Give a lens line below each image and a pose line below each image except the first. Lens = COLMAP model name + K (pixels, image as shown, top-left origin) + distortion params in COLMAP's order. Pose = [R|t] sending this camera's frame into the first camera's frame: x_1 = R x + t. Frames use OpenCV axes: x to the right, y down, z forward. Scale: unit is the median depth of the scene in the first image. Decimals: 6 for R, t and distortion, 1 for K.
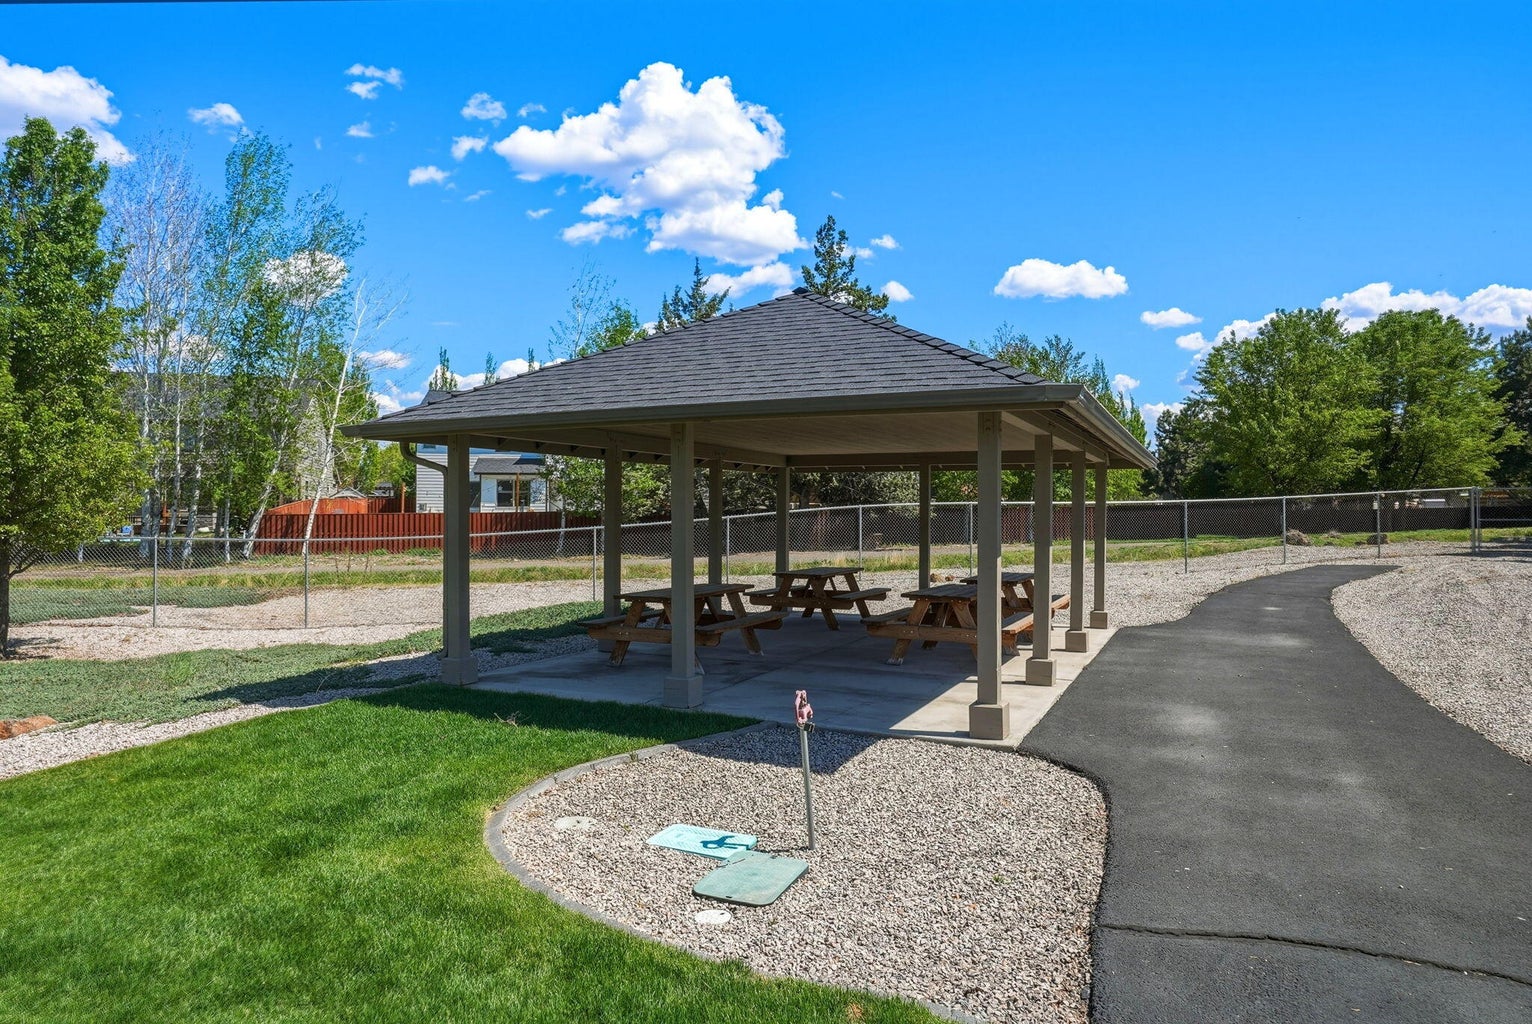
lens RADIAL K [[1038.5, 0, 764.6], [0, 1038.5, 508.8], [0, 0, 1]] dist [-0.004750, -0.003815]
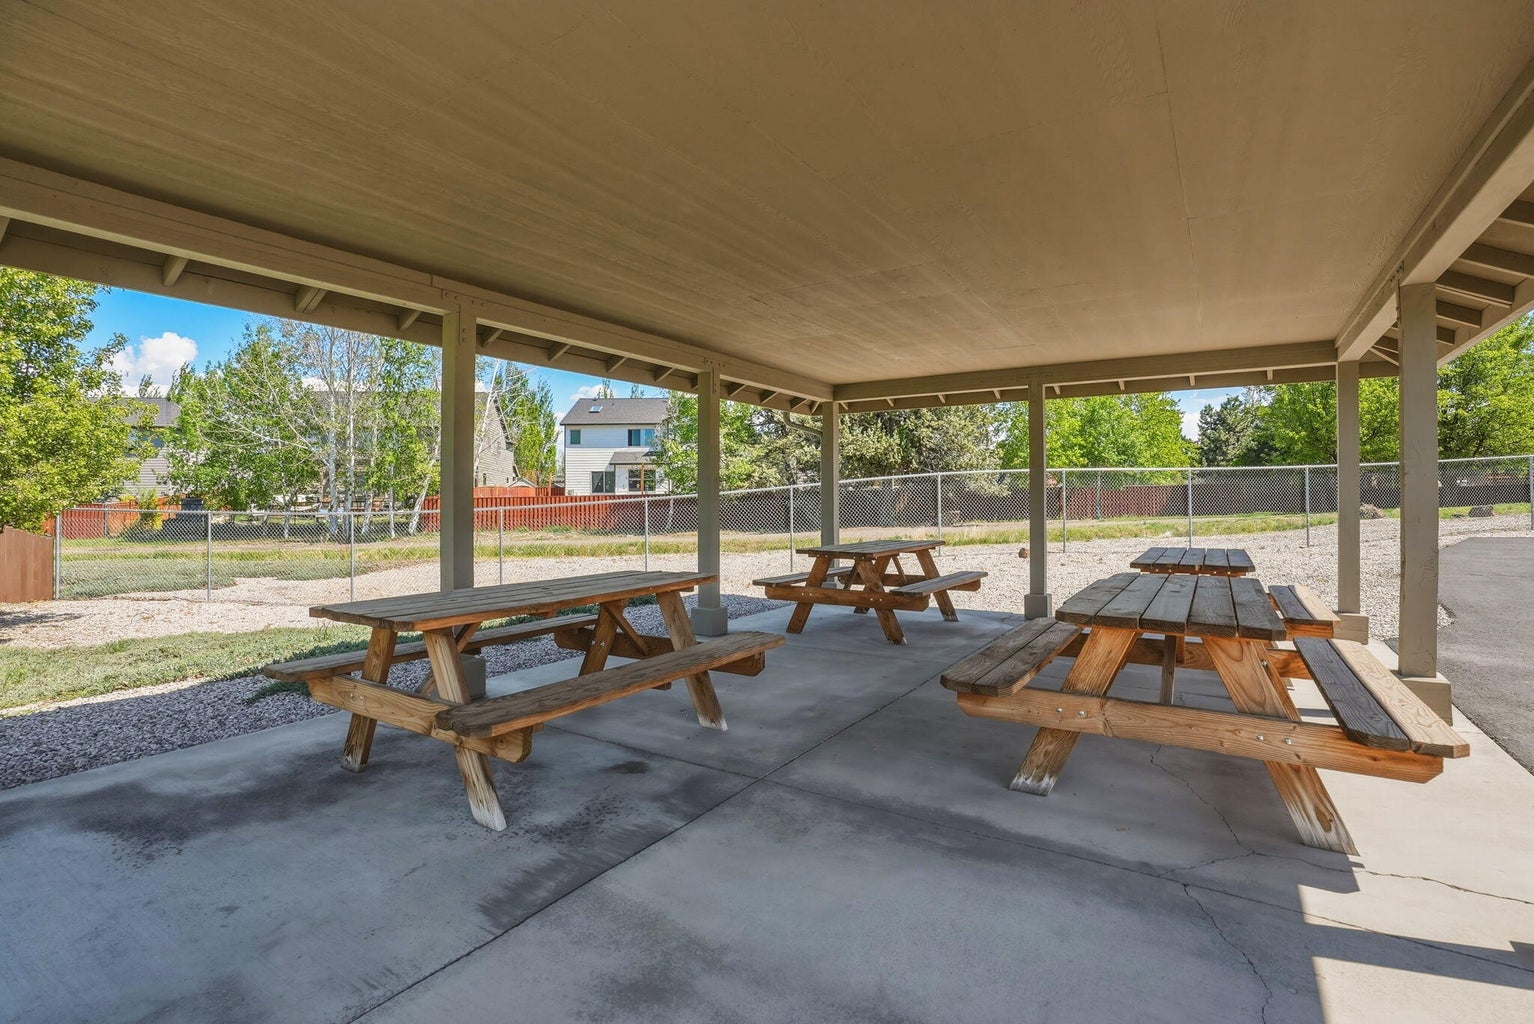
lens RADIAL K [[734.6, 0, 765.1], [0, 734.6, 506.4], [0, 0, 1]] dist [-0.029704, -0.000020]
pose [[0.990028, -0.008085, -0.140637, 0.023071], [0.009089, 0.999938, 0.006498, 0.014600], [0.140576, -0.007711, 0.990040, 0.250760]]
